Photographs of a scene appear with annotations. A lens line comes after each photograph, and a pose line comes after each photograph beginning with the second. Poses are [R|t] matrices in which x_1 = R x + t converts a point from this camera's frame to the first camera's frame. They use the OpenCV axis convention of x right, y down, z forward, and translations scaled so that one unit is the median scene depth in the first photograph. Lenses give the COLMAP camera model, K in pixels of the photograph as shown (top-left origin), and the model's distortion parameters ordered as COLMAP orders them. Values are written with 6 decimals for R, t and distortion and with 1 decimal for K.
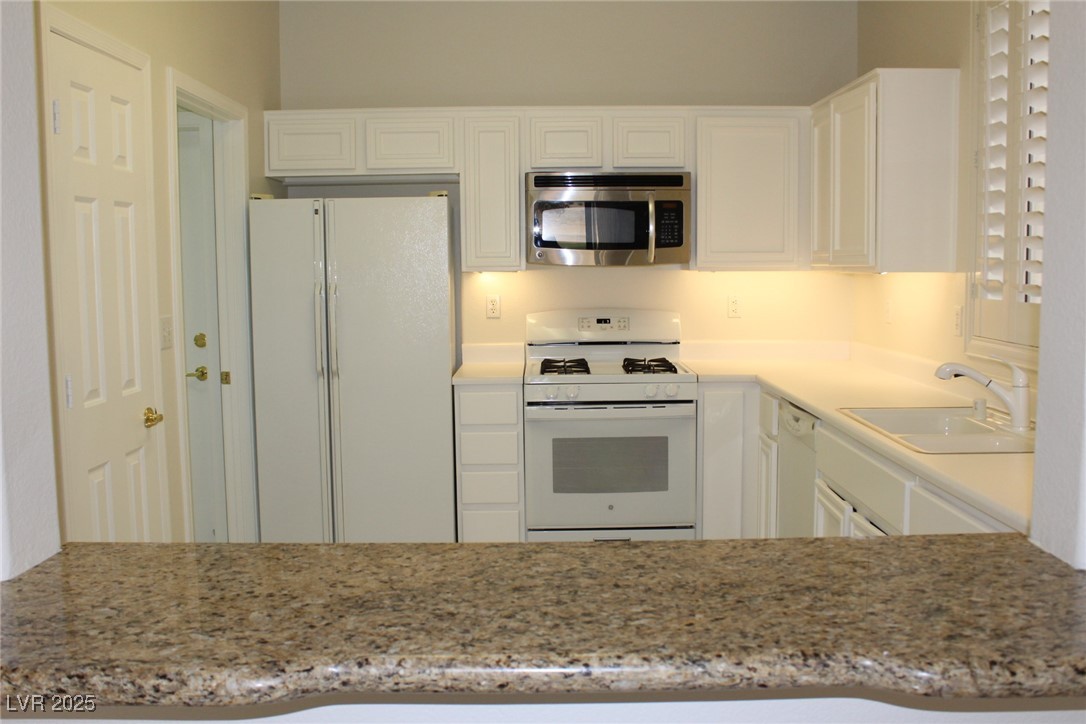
lens RADIAL K [[1008.5, 0, 543.0], [0, 1008.5, 362.0], [0, 0, 1]] dist [-0.080970, -0.000765]
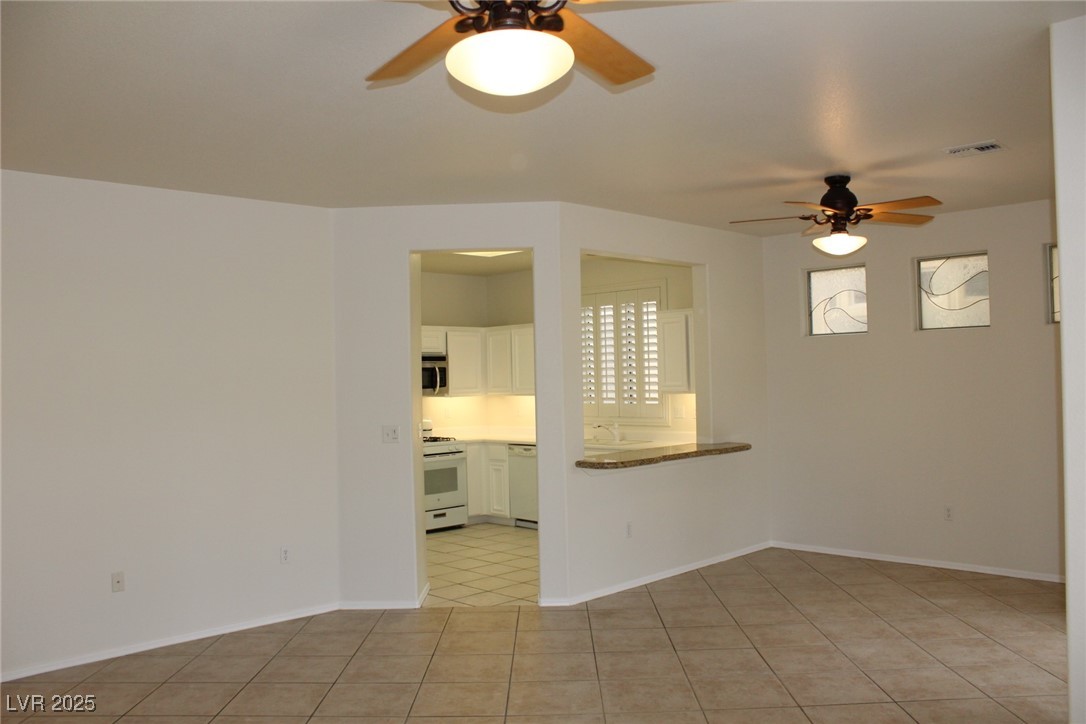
lens RADIAL K [[888.0, 0, 543.0], [0, 888.0, 362.0], [0, 0, 1]] dist [-0.149308, 0.100579]
pose [[0.718837, 0.004897, 0.695161, -1.138159], [0.085463, 0.991767, -0.095361, 0.043382], [-0.689905, 0.127960, 0.712501, -0.627270]]
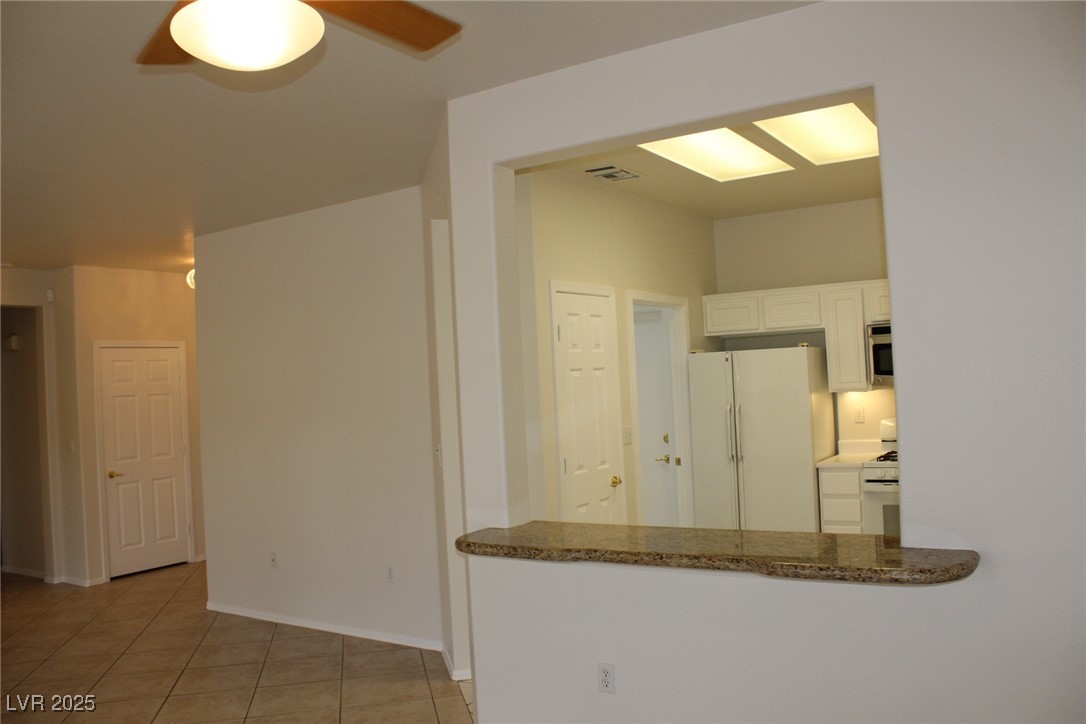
lens RADIAL K [[888.0, 0, 543.0], [0, 888.0, 362.0], [0, 0, 1]] dist [-0.149308, 0.100579]
pose [[0.837608, -0.044204, -0.544481, 0.285535], [-0.011863, 0.995014, -0.099031, -0.000790], [0.546143, 0.089408, 0.832907, -0.334086]]
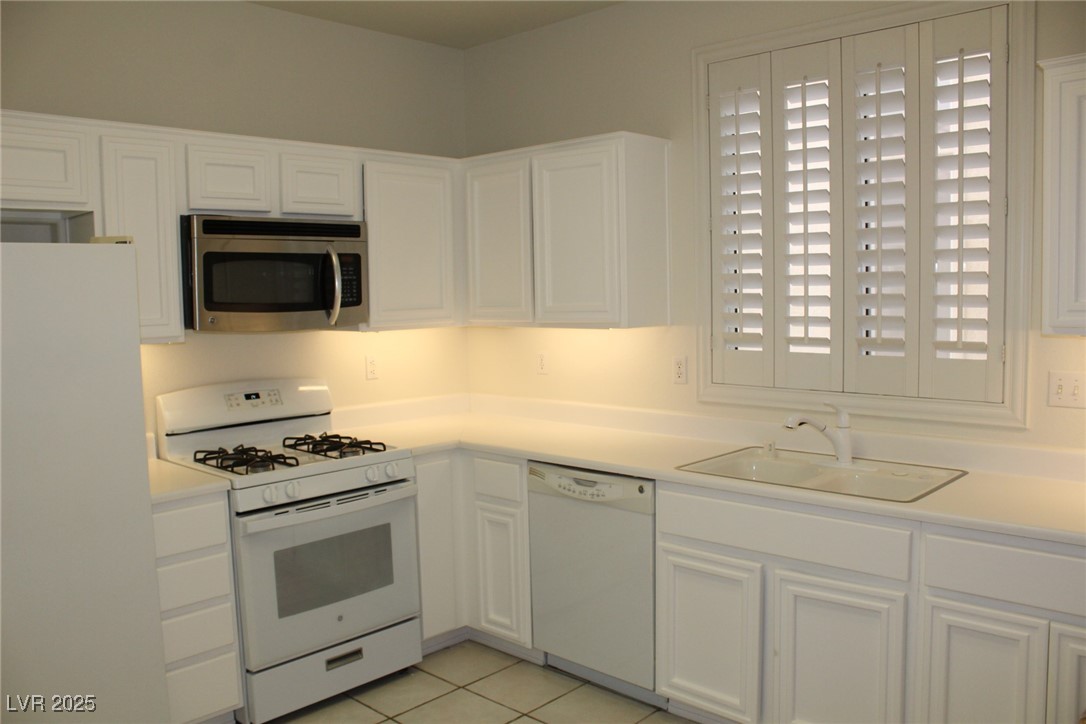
lens RADIAL K [[888.0, 0, 543.0], [0, 888.0, 362.0], [0, 0, 1]] dist [-0.149308, 0.100579]
pose [[0.691143, -0.063635, 0.719911, -0.316521], [0.085697, 0.996304, 0.005794, -0.056762], [-0.717619, 0.057690, 0.694042, 0.355482]]
